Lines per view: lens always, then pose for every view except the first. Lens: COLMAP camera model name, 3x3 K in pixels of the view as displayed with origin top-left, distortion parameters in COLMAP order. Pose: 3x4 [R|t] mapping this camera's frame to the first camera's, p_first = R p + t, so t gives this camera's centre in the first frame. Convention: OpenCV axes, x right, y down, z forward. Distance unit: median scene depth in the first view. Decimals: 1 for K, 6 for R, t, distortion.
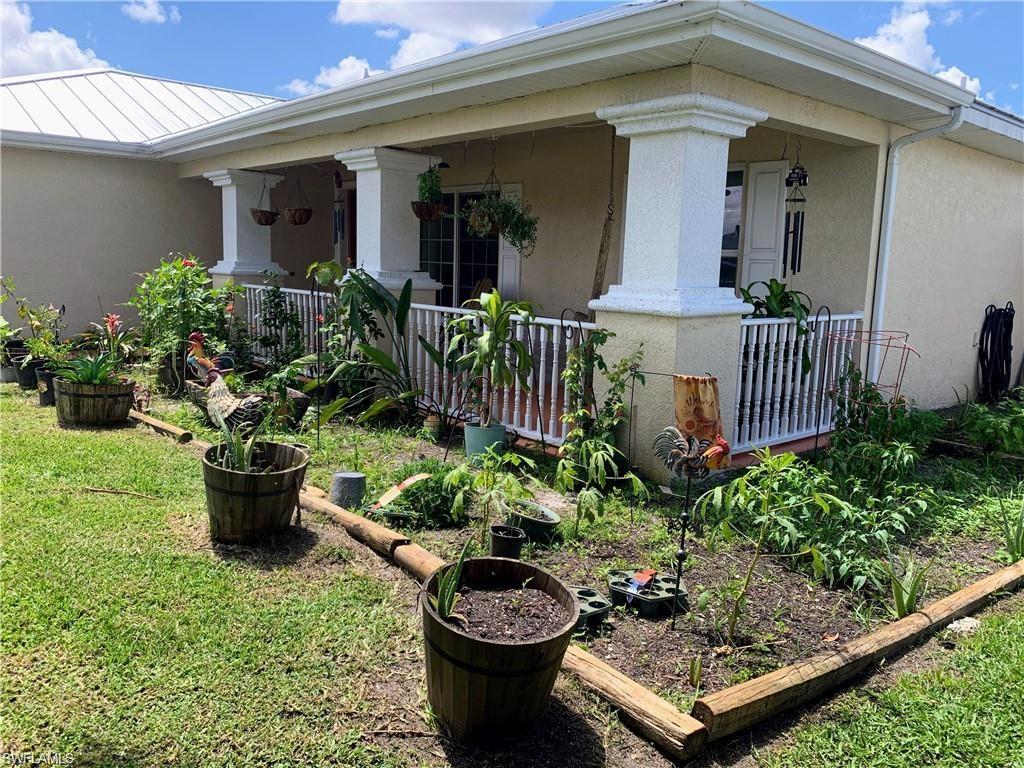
lens RADIAL K [[796.3, 0, 512.3], [0, 796.3, 383.1], [0, 0, 1]] dist [-0.006115, -0.009455]
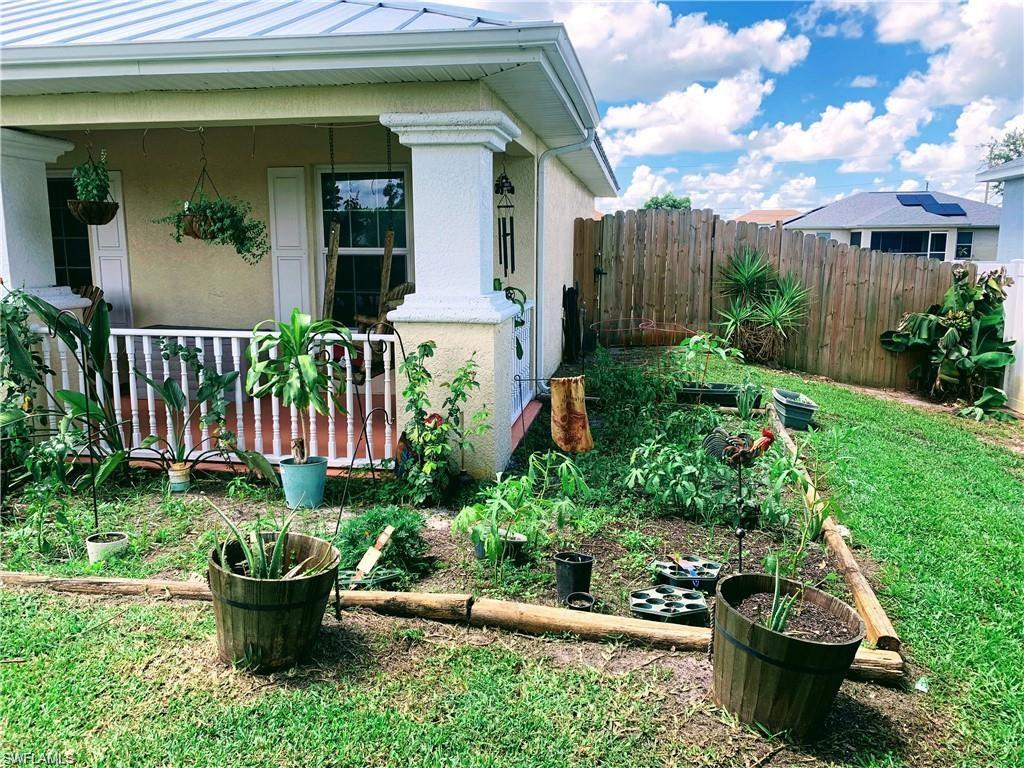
lens RADIAL K [[796.3, 0, 513.0], [0, 796.3, 379.8], [0, 0, 1]] dist [-0.006115, -0.009455]
pose [[0.775324, -0.133869, 0.617213, -0.408136], [0.117393, 0.990794, 0.067429, -0.072353], [-0.620557, 0.020177, 0.783902, 0.150597]]
